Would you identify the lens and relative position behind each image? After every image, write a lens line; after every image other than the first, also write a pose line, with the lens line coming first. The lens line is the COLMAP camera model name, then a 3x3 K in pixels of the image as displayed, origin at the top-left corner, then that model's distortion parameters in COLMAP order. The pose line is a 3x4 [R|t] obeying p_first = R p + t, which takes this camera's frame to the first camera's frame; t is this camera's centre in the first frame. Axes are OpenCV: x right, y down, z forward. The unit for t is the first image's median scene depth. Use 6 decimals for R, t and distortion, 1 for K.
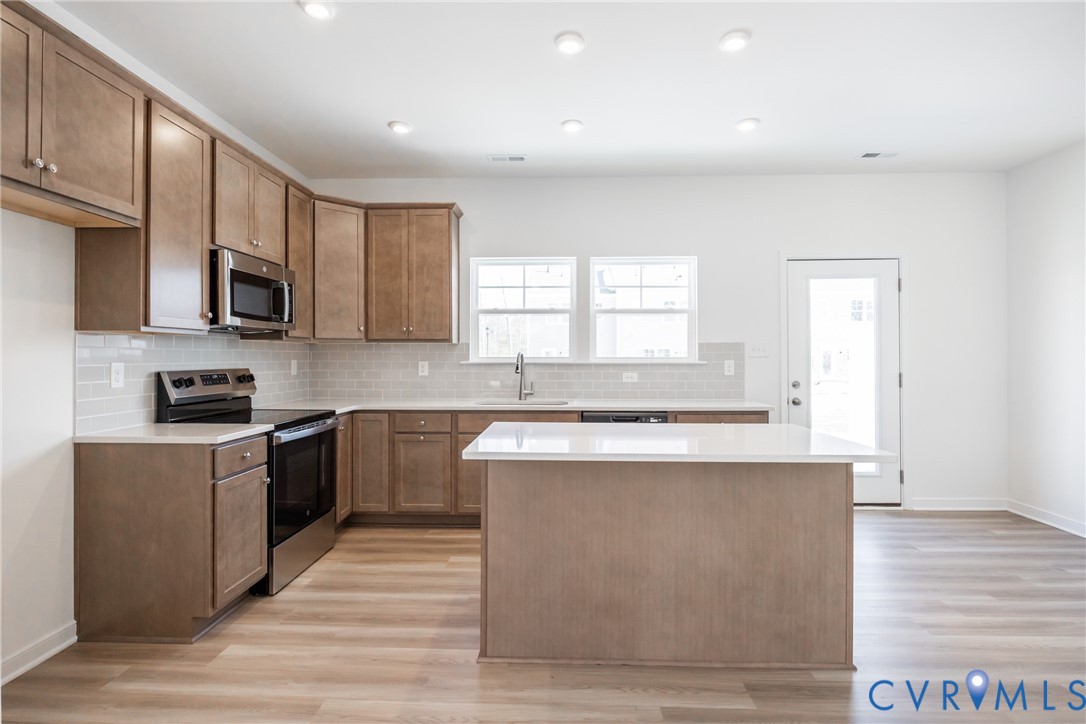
lens RADIAL K [[532.1, 0, 525.5], [0, 532.1, 355.0], [0, 0, 1]] dist [-0.008113, -0.000493]
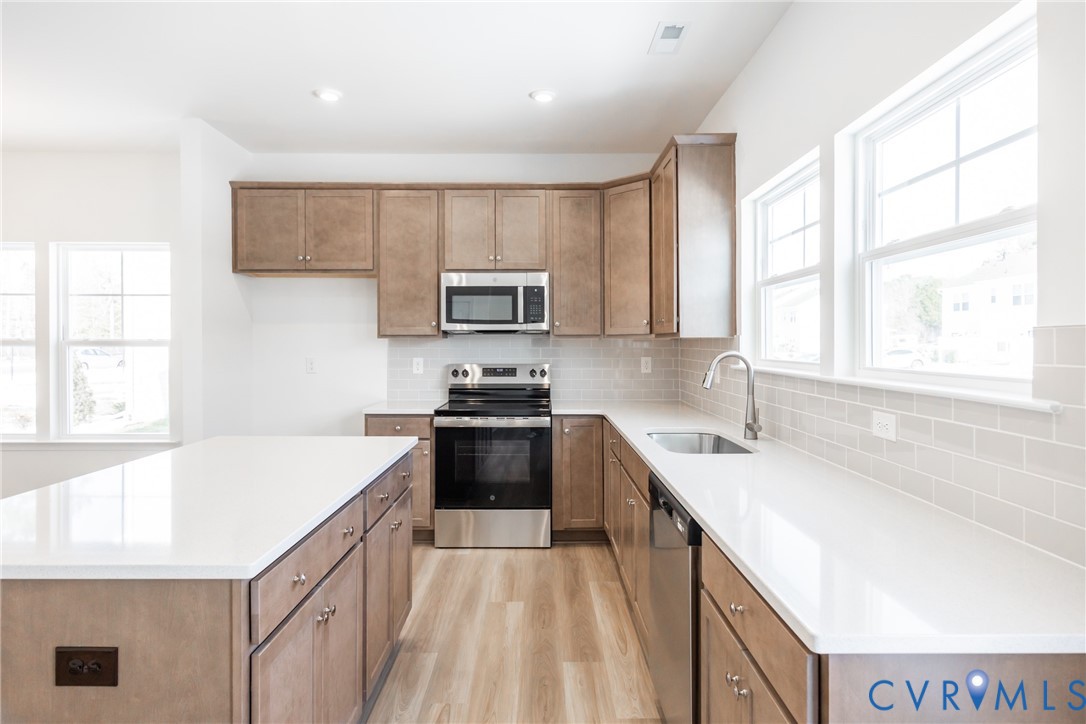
lens RADIAL K [[591.4, 0, 546.8], [0, 591.4, 350.1], [0, 0, 1]] dist [-0.001460, -0.000113]
pose [[0.079166, 0.011405, -0.996796, 0.652679], [0.001887, 0.999931, 0.011591, -0.017414], [0.996860, -0.002798, 0.079139, 0.815998]]
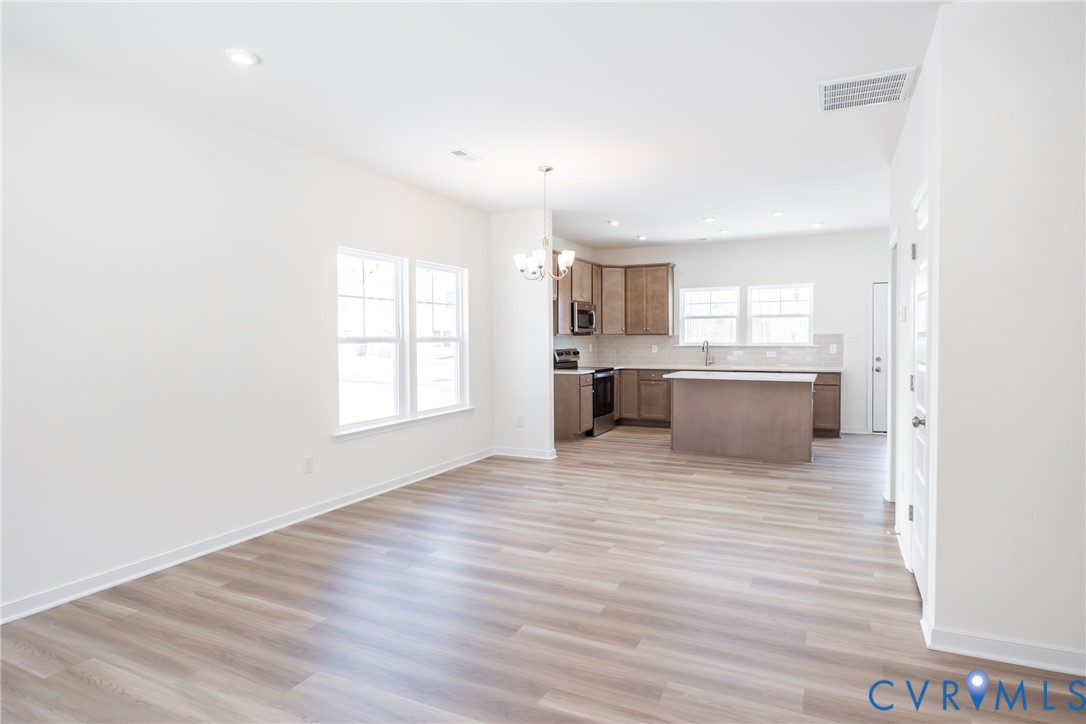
lens RADIAL K [[582.3, 0, 569.7], [0, 582.3, 361.1], [0, 0, 1]] dist [-0.036413, 0.000344]
pose [[0.938465, 0.009281, -0.345249, 0.274891], [0.006261, 0.999017, 0.043873, -0.027159], [0.345317, -0.043335, 0.937485, -1.199440]]
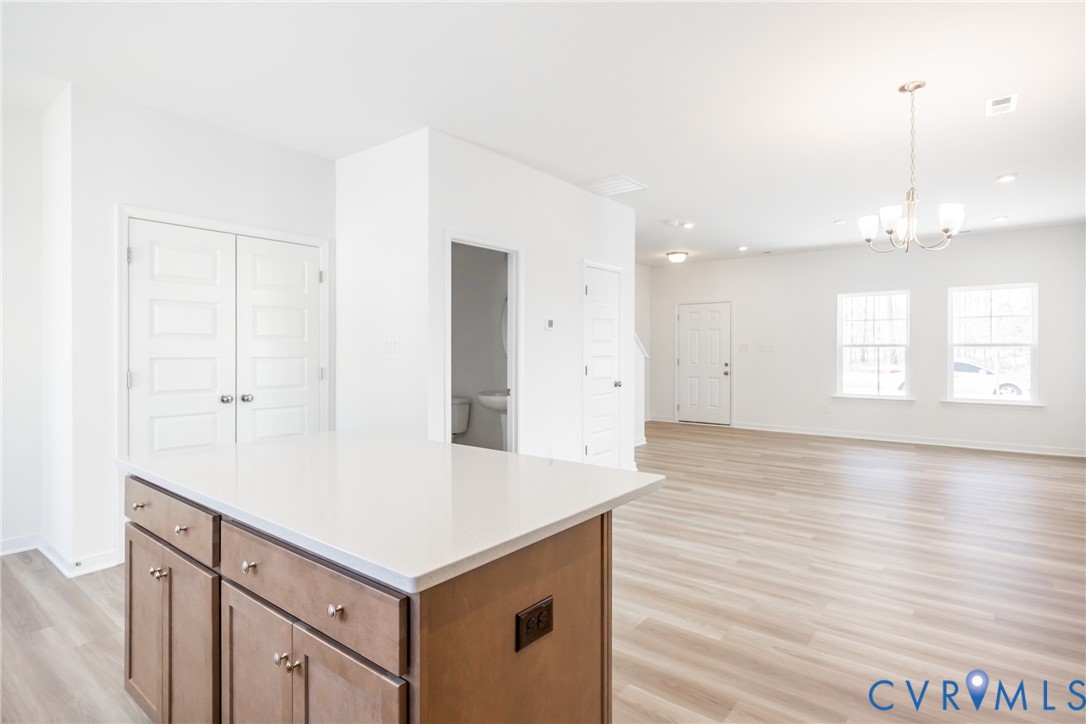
lens RADIAL K [[556.5, 0, 545.1], [0, 556.5, 356.0], [0, 0, 1]] dist [-0.000254, -0.000679]
pose [[-0.823030, 0.000121, 0.567998, -0.217168], [0.001221, 0.999998, 0.001555, 0.001115], [-0.567997, 0.001973, -0.823029, 0.876790]]
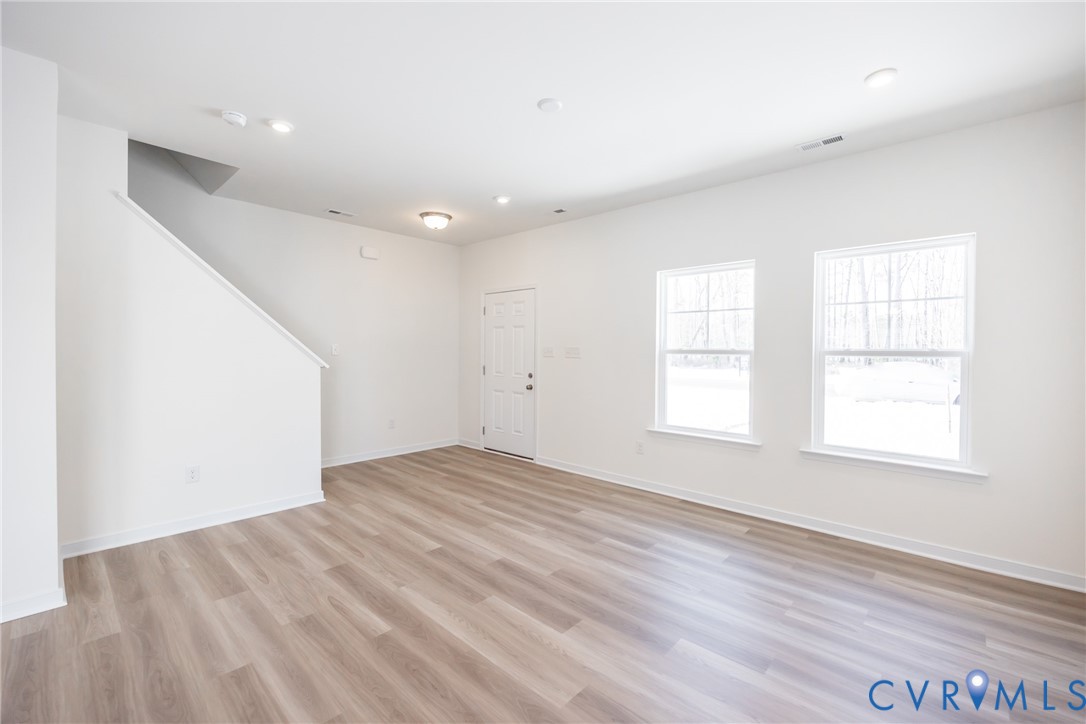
lens RADIAL K [[456.6, 0, 542.7], [0, 456.6, 357.2], [0, 0, 1]] dist [-0.002674, 0.000128]
pose [[-0.774543, -0.011691, 0.632414, -0.417893], [-0.011140, 0.999926, 0.004841, -0.020539], [-0.632424, -0.003295, -0.774616, -0.419303]]
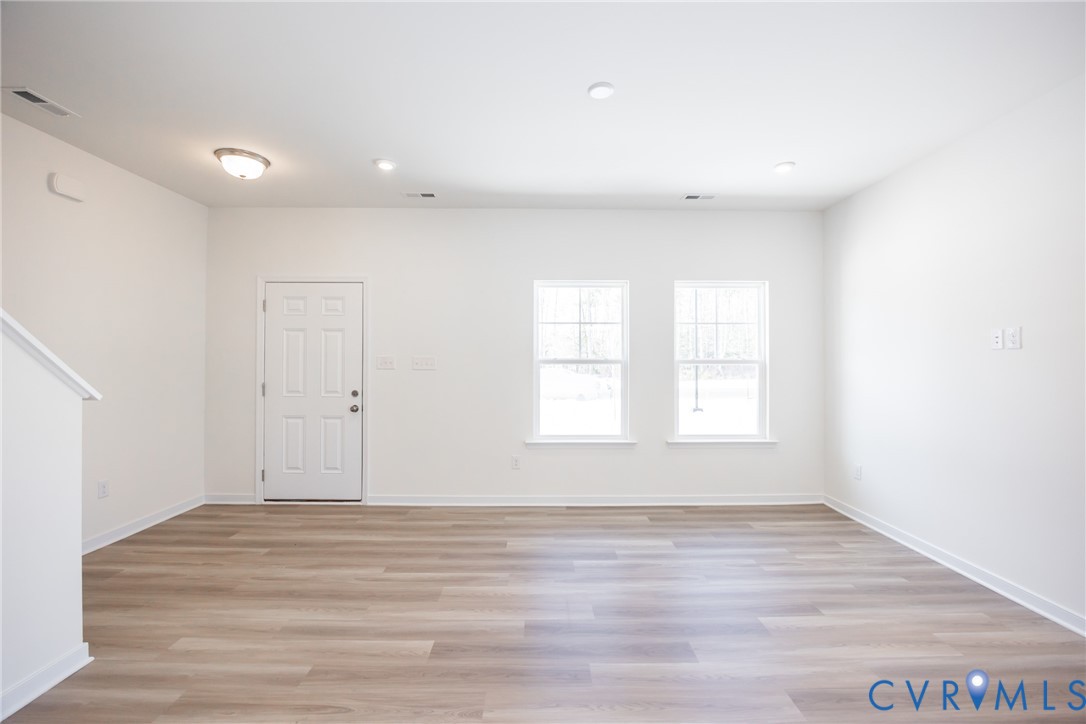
lens RADIAL K [[464.2, 0, 541.2], [0, 464.2, 356.9], [0, 0, 1]] dist [-0.016155, 0.000333]
pose [[-0.997650, 0.001476, -0.068506, 0.116822], [0.002792, 0.999813, -0.019126, -0.021939], [0.068465, -0.019272, -0.997467, -0.348171]]
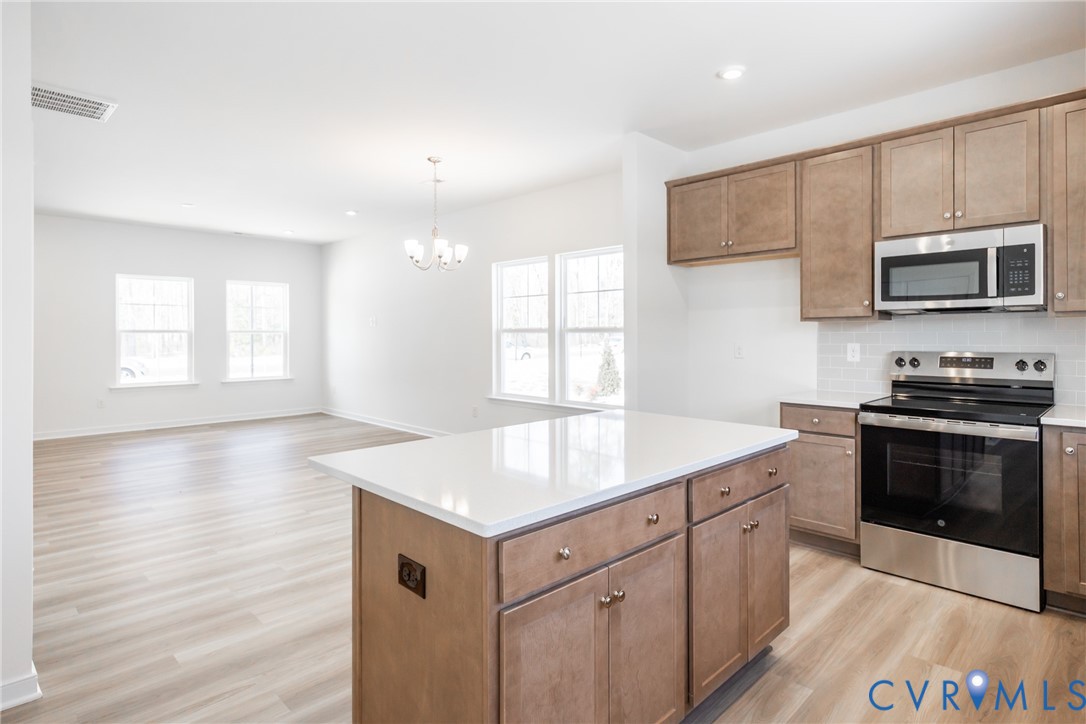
lens RADIAL K [[577.6, 0, 554.1], [0, 577.6, 338.0], [0, 0, 1]] dist [0.003992, 0.000124]
pose [[-0.654842, 0.009076, -0.755711, 0.559140], [0.007980, 0.999955, 0.005094, -0.007720], [0.755724, -0.002695, -0.654885, 0.915140]]
